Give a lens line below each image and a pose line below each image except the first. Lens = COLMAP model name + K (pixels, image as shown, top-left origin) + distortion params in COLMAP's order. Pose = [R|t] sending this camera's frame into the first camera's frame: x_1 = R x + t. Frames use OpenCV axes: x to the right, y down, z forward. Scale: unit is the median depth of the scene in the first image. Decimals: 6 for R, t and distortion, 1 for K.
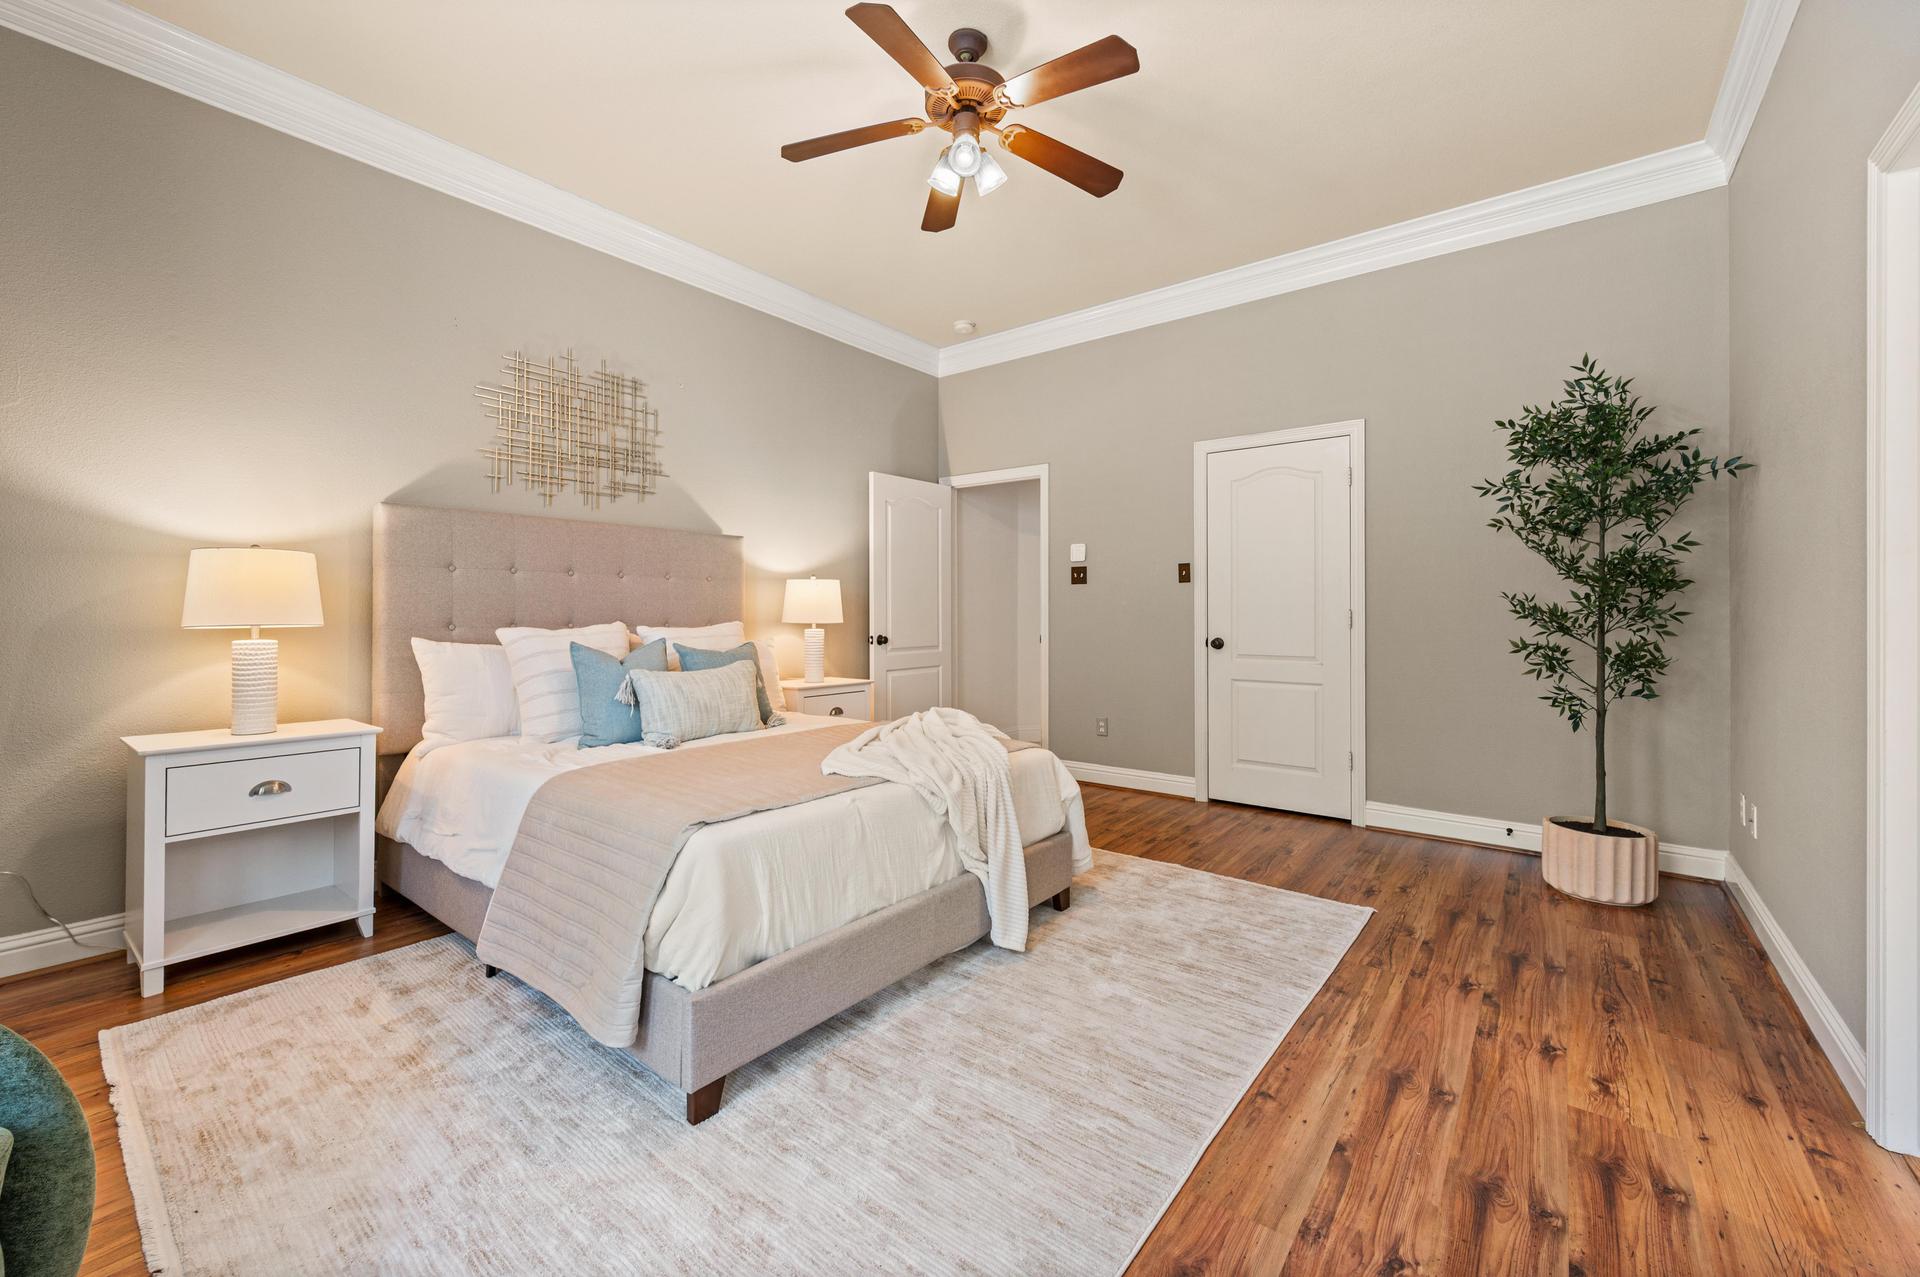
lens RADIAL K [[767.5, 0, 957.2], [0, 767.5, 613.1], [0, 0, 1]] dist [-0.000257, -0.000038]
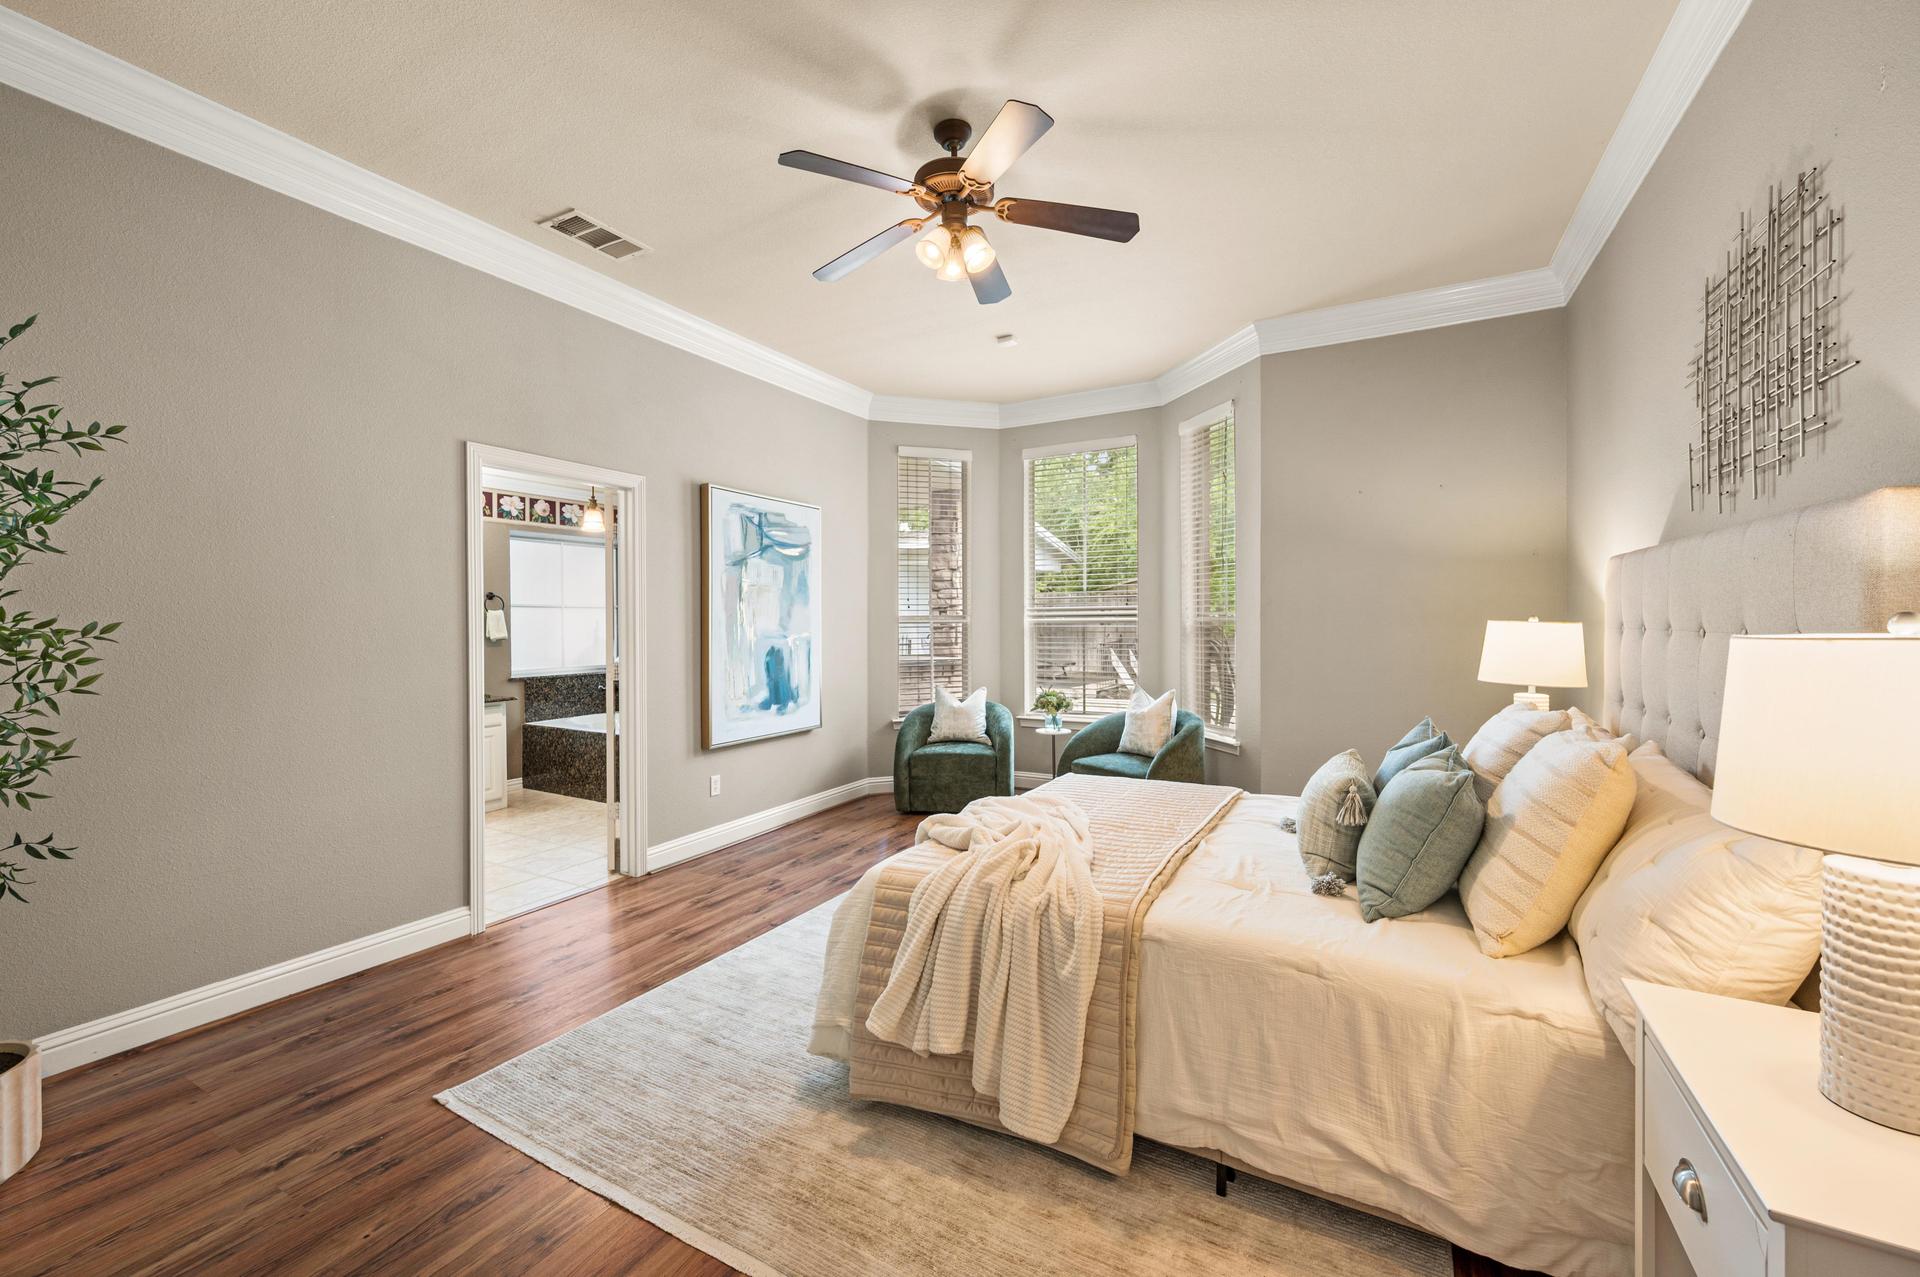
lens RADIAL K [[773.3, 0, 961.0], [0, 773.3, 630.4], [0, 0, 1]] dist [0.000153, -0.000112]
pose [[-0.985753, 0.003723, -0.168158, 0.259594], [0.001234, 0.999888, 0.014904, -0.123127], [0.168194, 0.014484, -0.985647, 2.890240]]
